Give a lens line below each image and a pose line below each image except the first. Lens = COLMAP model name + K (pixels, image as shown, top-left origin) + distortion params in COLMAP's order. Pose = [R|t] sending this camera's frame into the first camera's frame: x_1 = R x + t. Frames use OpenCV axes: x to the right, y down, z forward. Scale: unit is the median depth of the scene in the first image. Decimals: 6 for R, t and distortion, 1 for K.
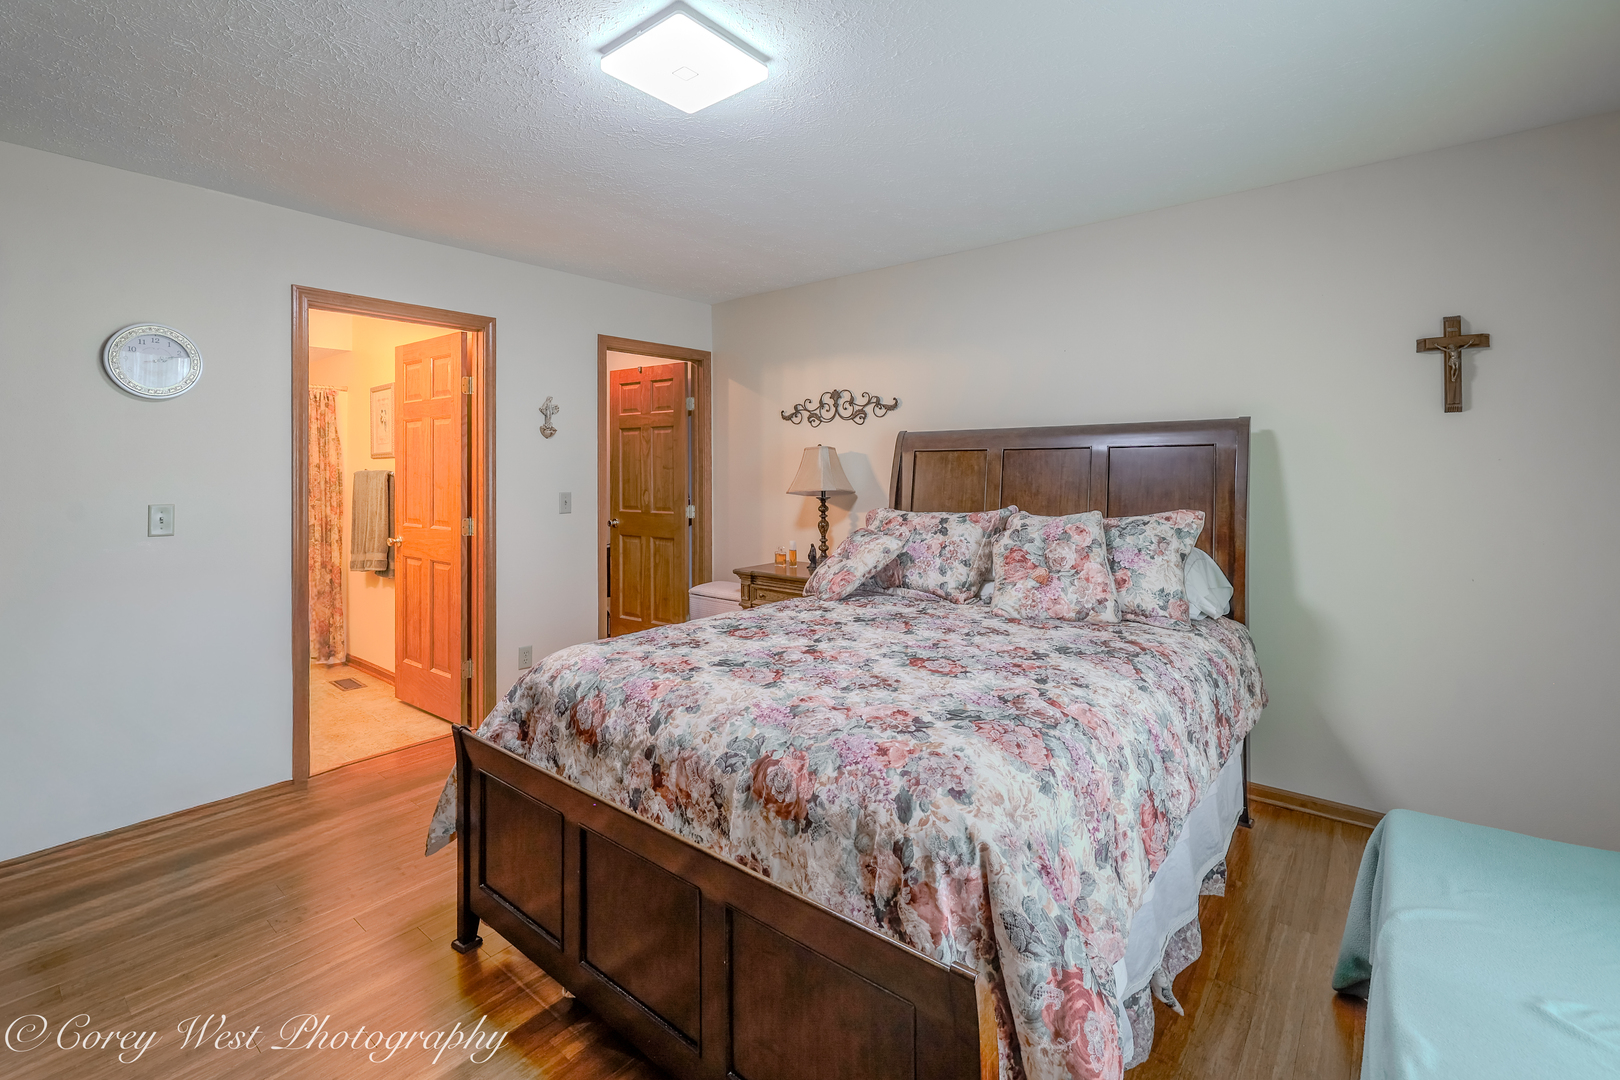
lens RADIAL K [[721.4, 0, 804.6], [0, 721.4, 461.9], [0, 0, 1]] dist [-0.000202, -0.000110]
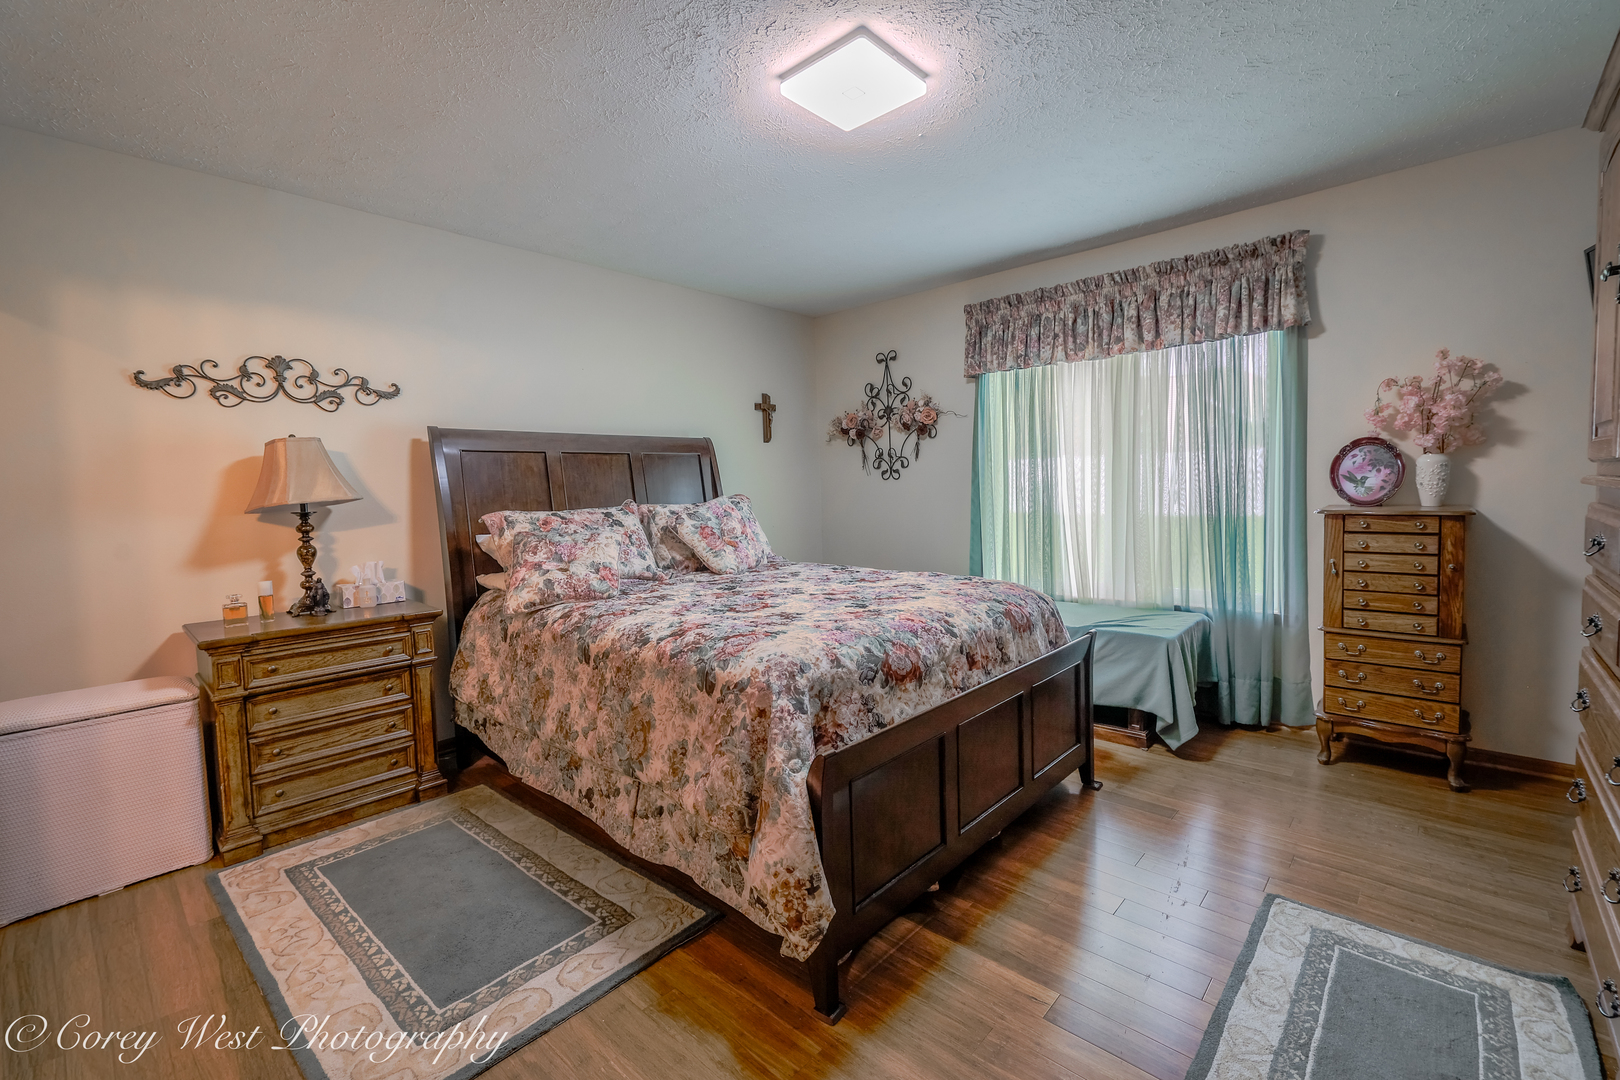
lens RADIAL K [[684.0, 0, 811.4], [0, 684.0, 524.5], [0, 0, 1]] dist [-0.001407, -0.000053]
pose [[0.056285, -0.052193, 0.997050, -0.599053], [0.020860, 0.998476, 0.051090, 0.037692], [-0.998197, 0.017922, 0.057288, 0.477877]]
